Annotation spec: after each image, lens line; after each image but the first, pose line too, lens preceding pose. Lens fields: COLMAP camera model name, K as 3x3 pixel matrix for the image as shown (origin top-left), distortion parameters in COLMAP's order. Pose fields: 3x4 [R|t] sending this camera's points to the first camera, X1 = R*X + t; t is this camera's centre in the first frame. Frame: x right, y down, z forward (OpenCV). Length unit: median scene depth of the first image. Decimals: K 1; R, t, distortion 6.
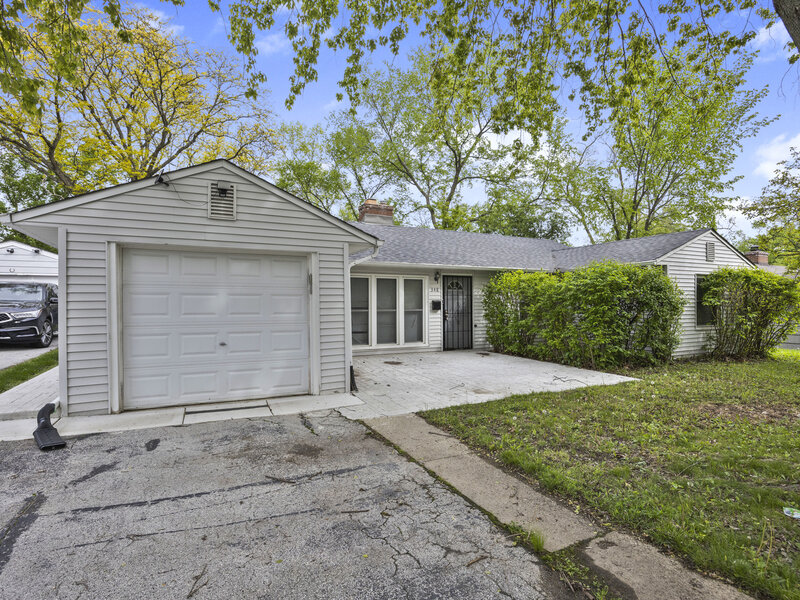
lens RADIAL K [[397.8, 0, 400.5], [0, 397.8, 302.0], [0, 0, 1]] dist [0.002335, 0.000151]
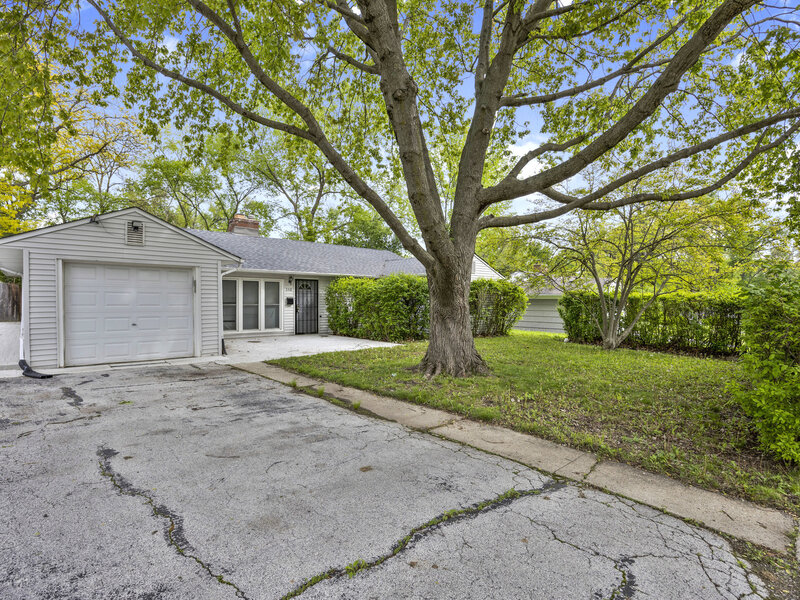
lens RADIAL K [[419.6, 0, 400.8], [0, 419.6, 301.5], [0, 0, 1]] dist [-0.005593, -0.000506]
pose [[0.960500, 0.004334, 0.278247, 0.056650], [-0.005814, 0.999973, 0.004493, 0.001039], [-0.278220, -0.005933, 0.960499, -0.488665]]
